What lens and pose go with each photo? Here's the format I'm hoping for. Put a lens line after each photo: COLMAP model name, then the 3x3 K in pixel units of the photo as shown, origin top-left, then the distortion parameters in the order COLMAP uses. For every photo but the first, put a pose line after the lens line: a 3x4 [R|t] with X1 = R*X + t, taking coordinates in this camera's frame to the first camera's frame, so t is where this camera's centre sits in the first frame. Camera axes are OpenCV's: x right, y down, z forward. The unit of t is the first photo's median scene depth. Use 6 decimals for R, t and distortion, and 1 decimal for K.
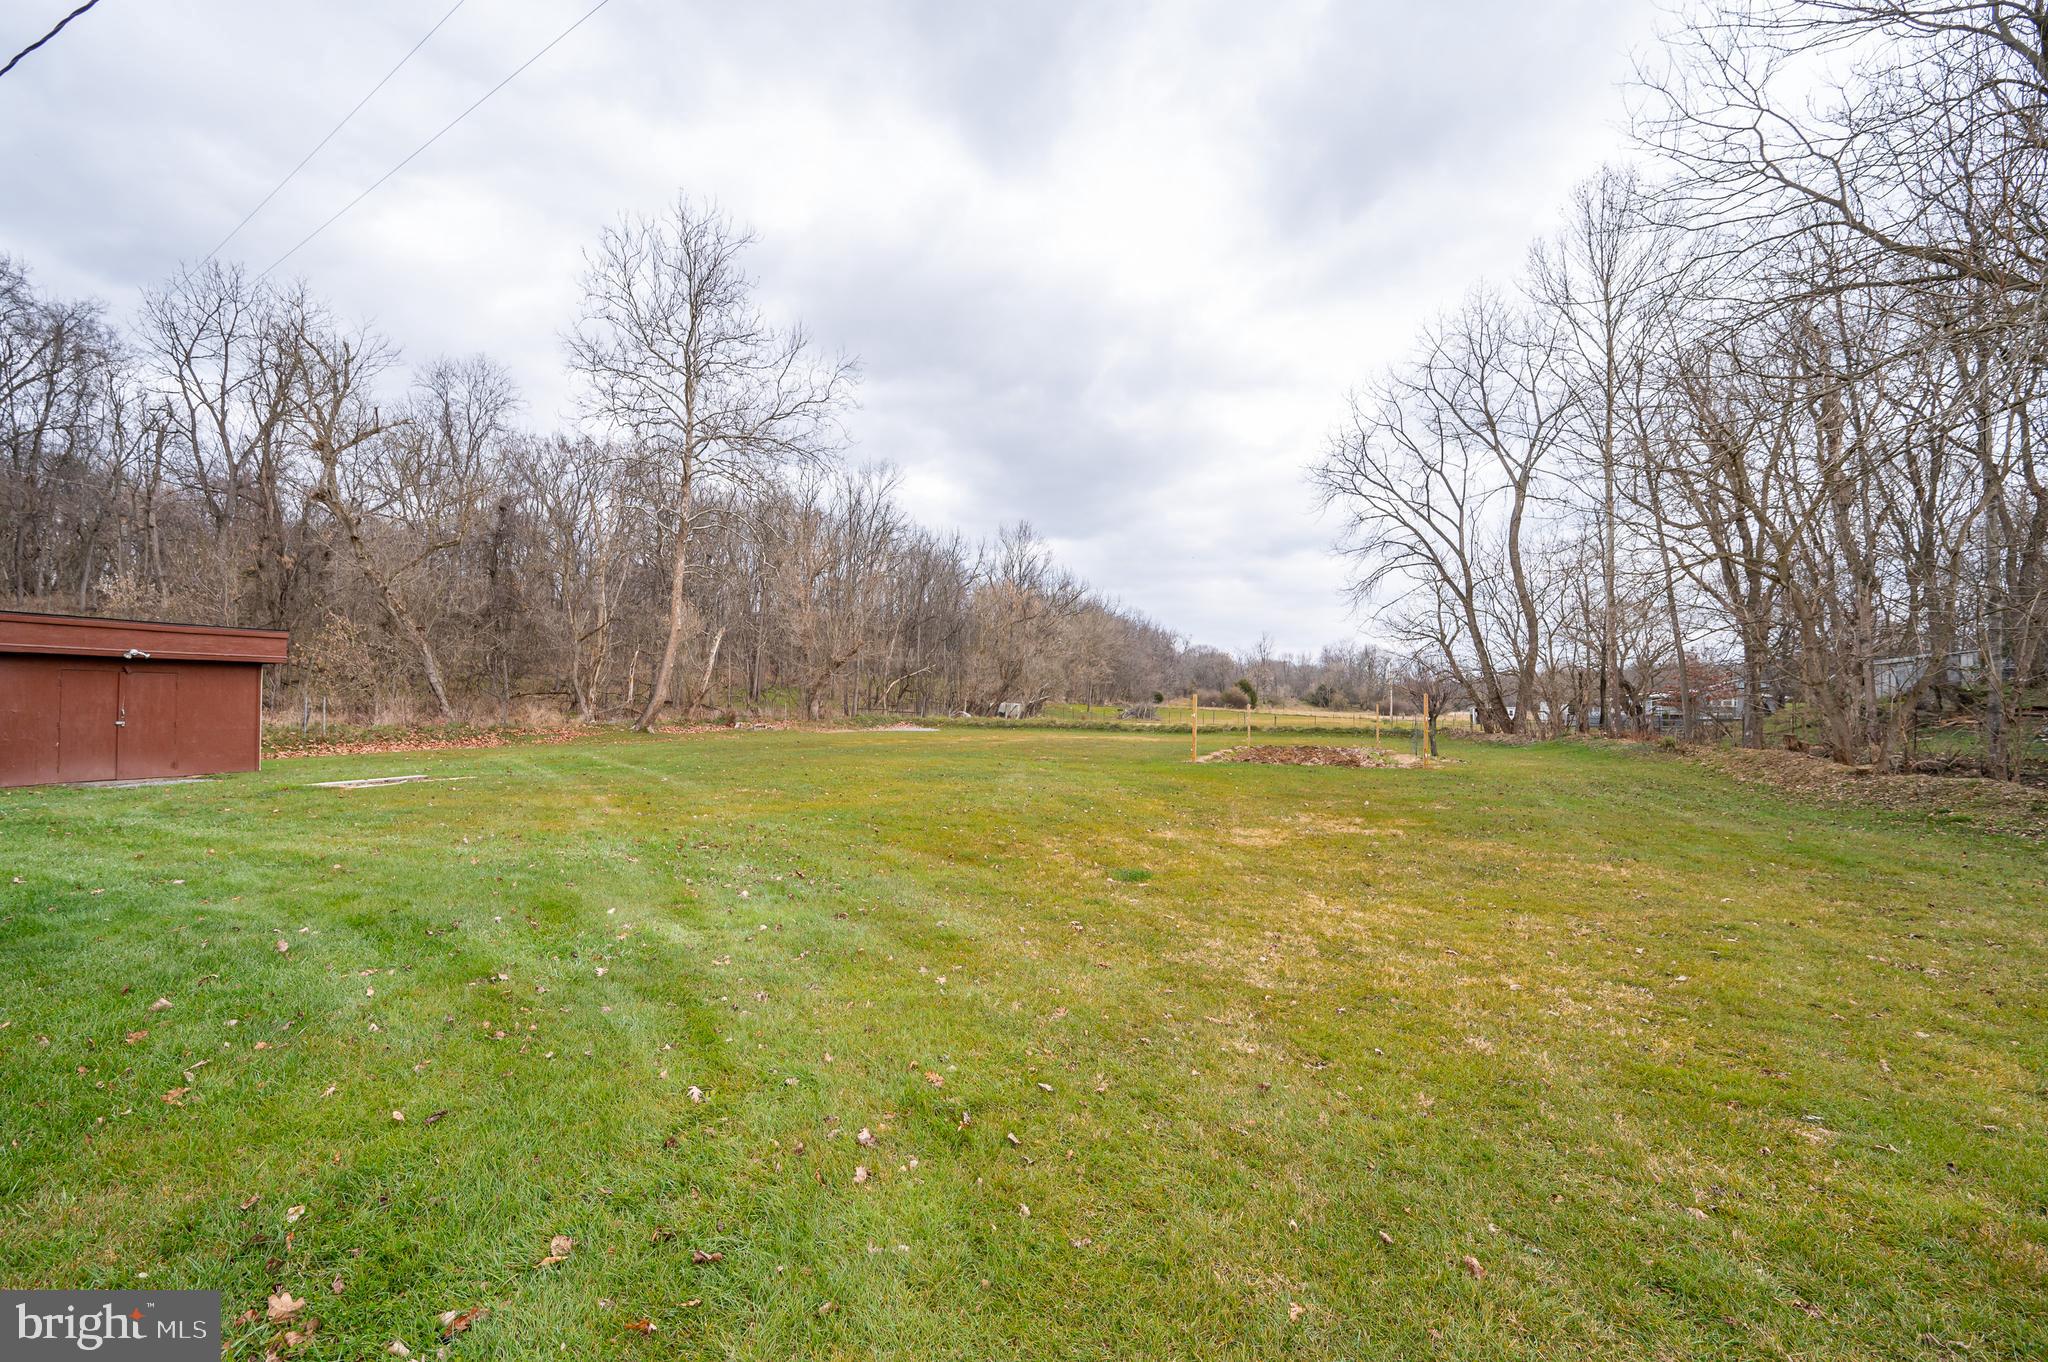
lens RADIAL K [[900.8, 0, 1019.5], [0, 900.8, 688.7], [0, 0, 1]] dist [0.006090, 0.000215]
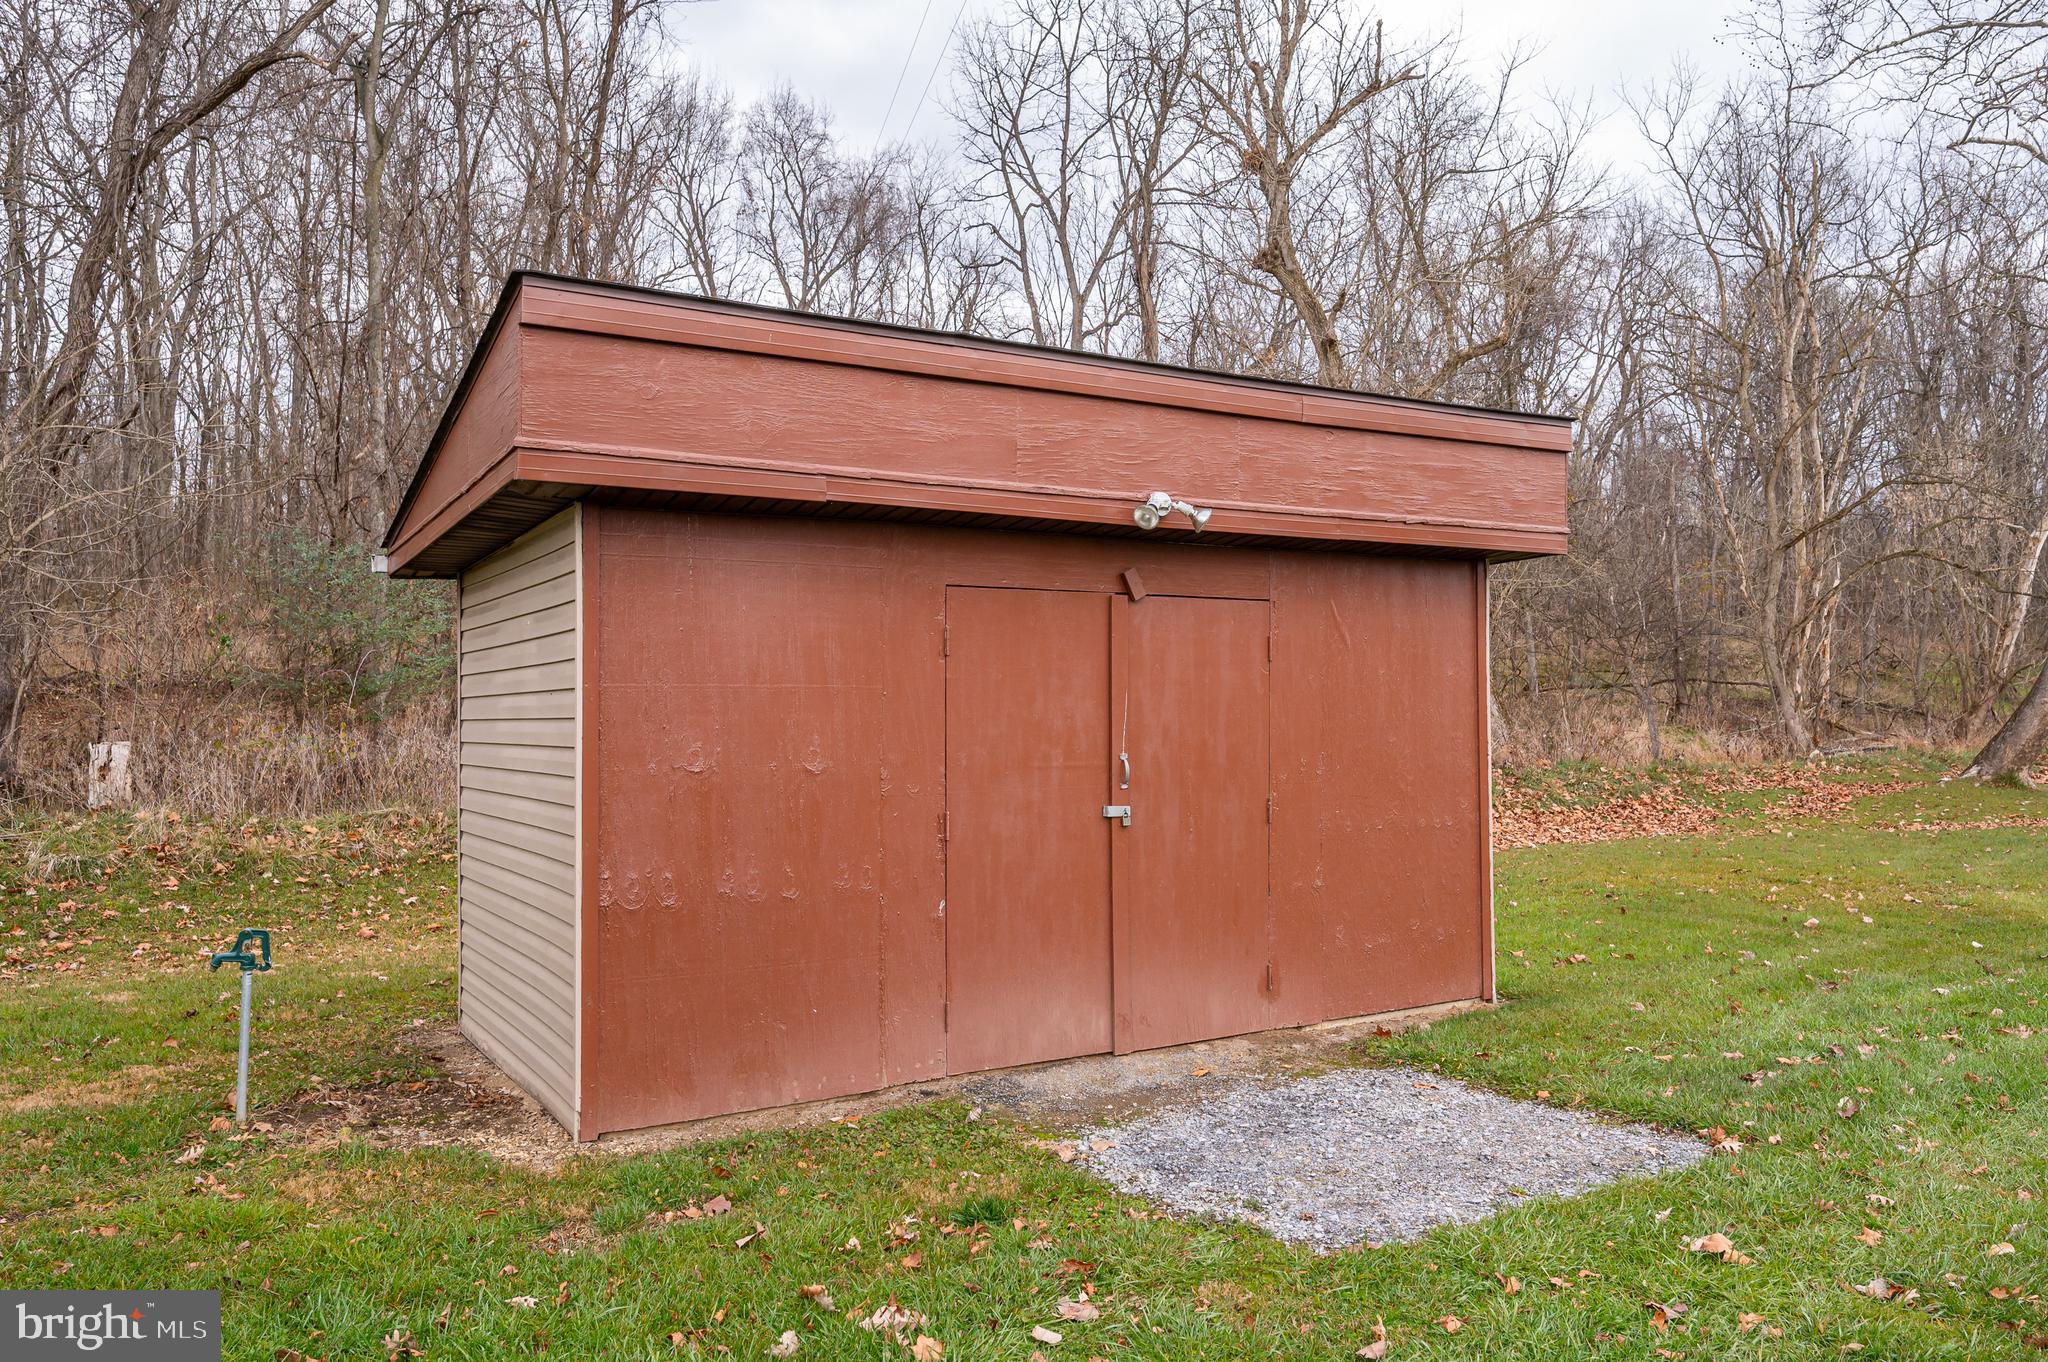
lens RADIAL K [[1359.6, 0, 1024.5], [0, 1359.6, 683.4], [0, 0, 1]] dist [-0.000242, 0.000049]
pose [[0.767183, -0.027486, -0.640839, -0.395924], [0.026038, 0.999592, -0.011701, 0.004236], [0.640900, -0.007709, 0.767586, 0.360734]]
